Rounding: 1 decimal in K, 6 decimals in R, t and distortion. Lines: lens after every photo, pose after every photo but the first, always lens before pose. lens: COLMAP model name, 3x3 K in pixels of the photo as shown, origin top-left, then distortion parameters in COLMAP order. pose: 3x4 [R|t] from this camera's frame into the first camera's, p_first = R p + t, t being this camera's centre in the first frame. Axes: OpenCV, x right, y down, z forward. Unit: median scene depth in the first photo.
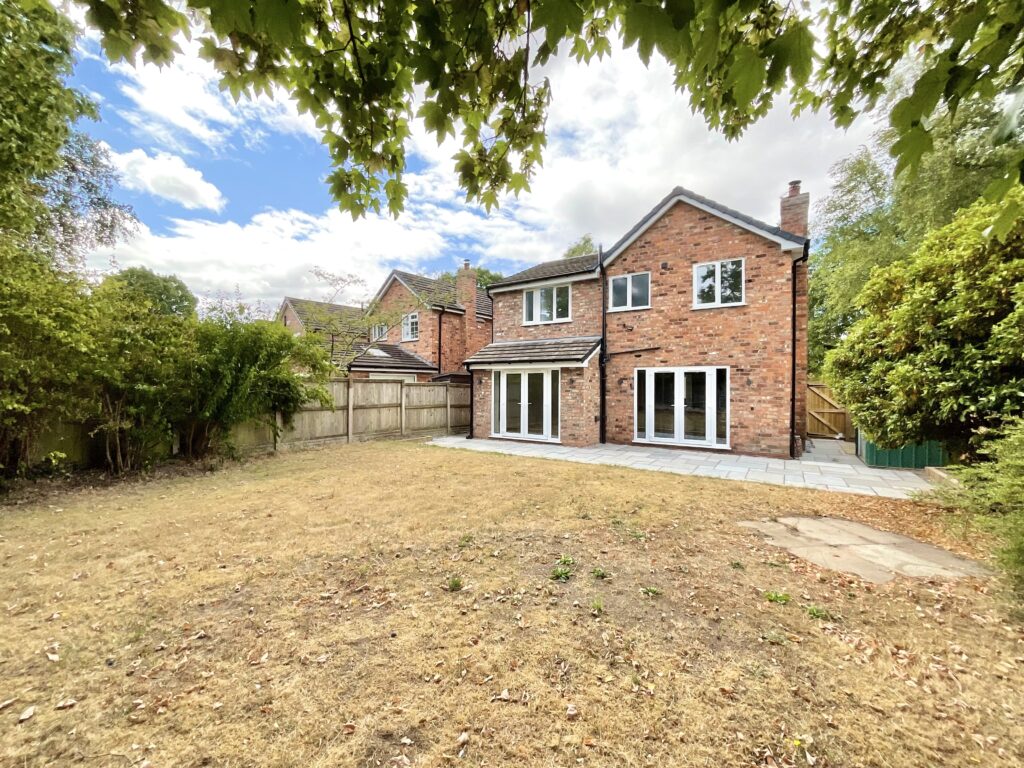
lens RADIAL K [[415.5, 0, 512.5], [0, 415.5, 382.2], [0, 0, 1]] dist [0.003090, 0.000285]
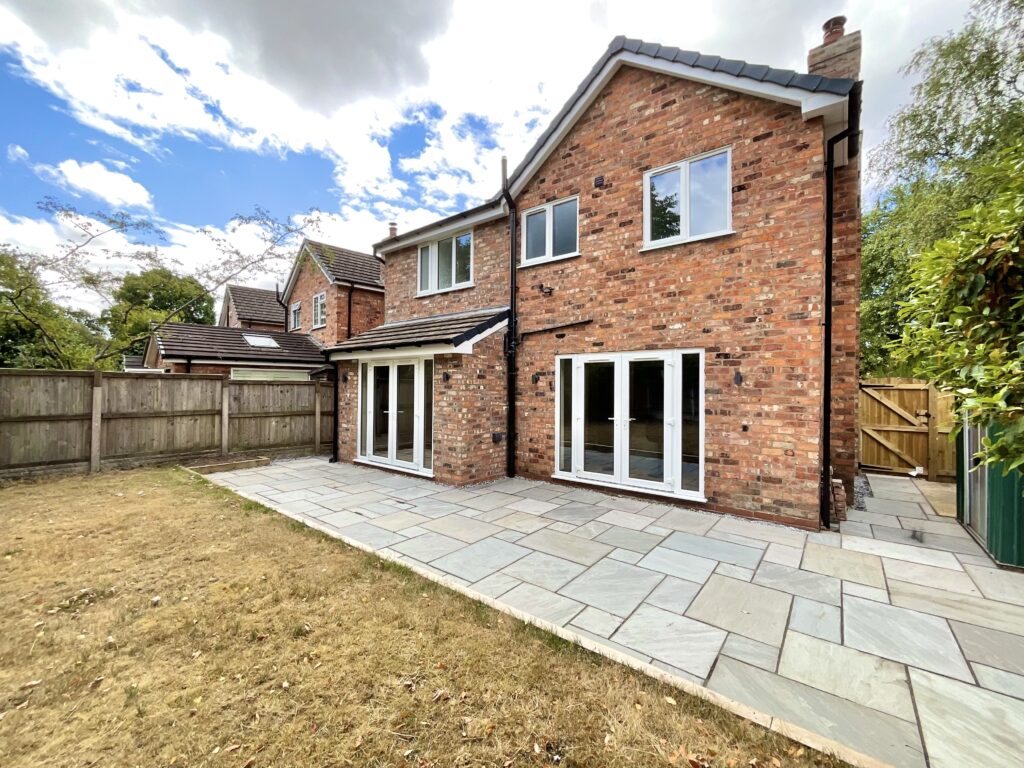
lens RADIAL K [[415.5, 0, 511.2], [0, 415.5, 382.8], [0, 0, 1]] dist [0.003090, 0.000285]
pose [[0.995987, 0.003438, -0.089436, 0.293856], [-0.003706, 0.999989, -0.002833, 0.007470], [0.089426, 0.003153, 0.995989, 0.401050]]
